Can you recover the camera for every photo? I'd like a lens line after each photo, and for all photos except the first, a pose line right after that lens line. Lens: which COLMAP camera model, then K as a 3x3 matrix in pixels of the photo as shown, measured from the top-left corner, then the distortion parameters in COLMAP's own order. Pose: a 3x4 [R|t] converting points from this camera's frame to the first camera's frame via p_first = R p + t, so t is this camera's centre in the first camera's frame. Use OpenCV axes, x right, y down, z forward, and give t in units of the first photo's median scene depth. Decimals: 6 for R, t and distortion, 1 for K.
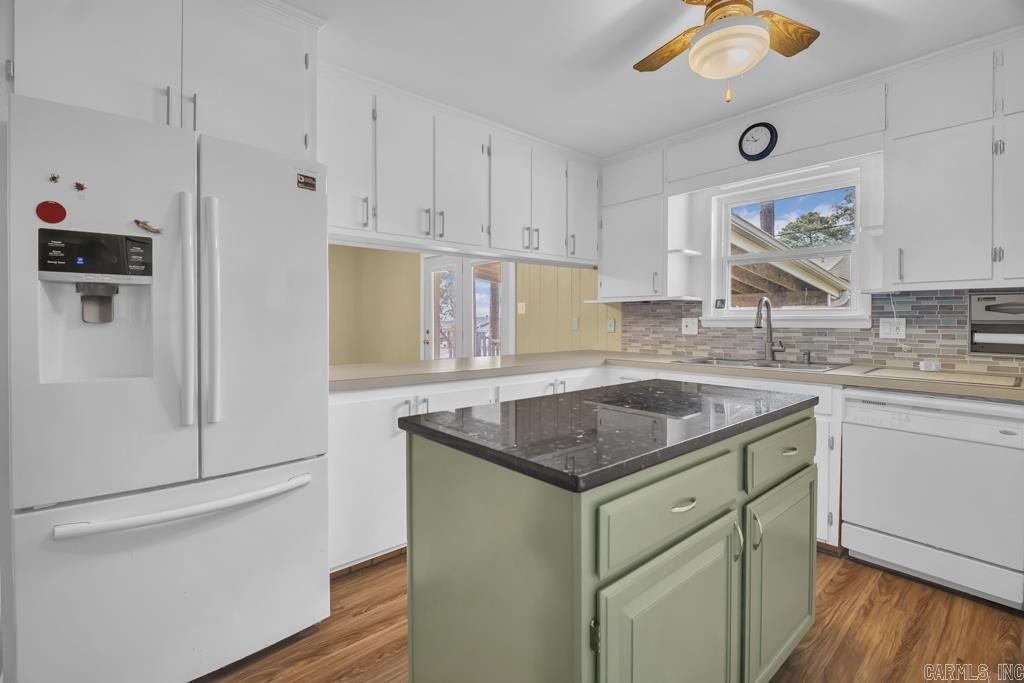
lens RADIAL K [[489.3, 0, 467.5], [0, 489.3, 330.9], [0, 0, 1]] dist [-0.006833, -0.001509]
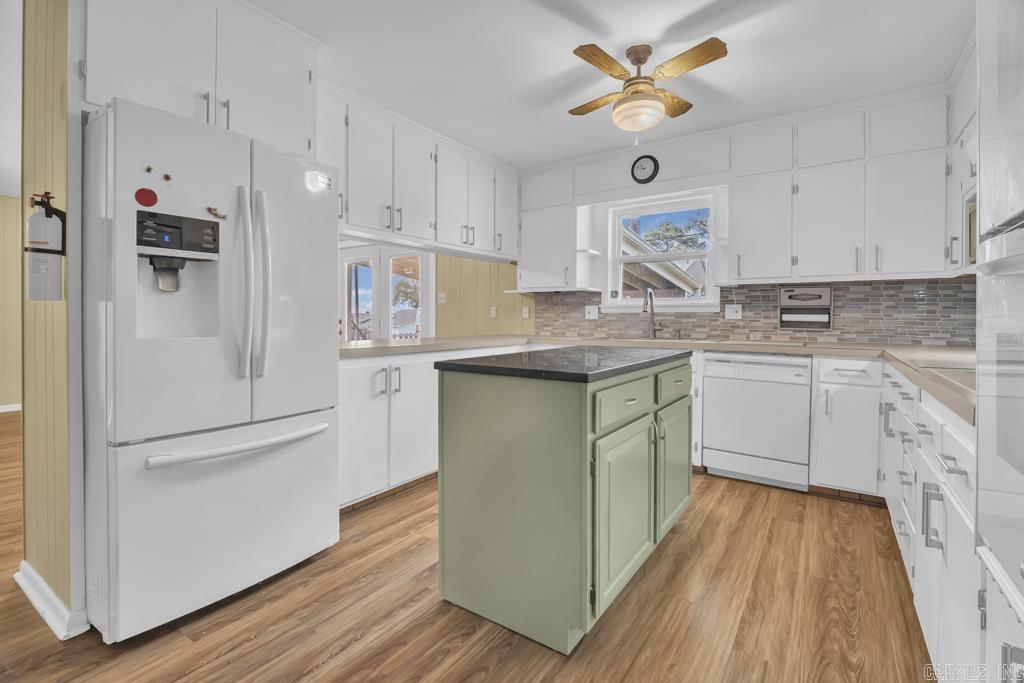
lens RADIAL K [[511.0, 0, 463.8], [0, 511.0, 325.2], [0, 0, 1]] dist [-0.001975, -0.000869]
pose [[0.971894, 0.004359, 0.235380, -0.223083], [-0.002460, 0.999962, -0.008360, 0.047746], [-0.235407, 0.007546, 0.971867, -0.241451]]
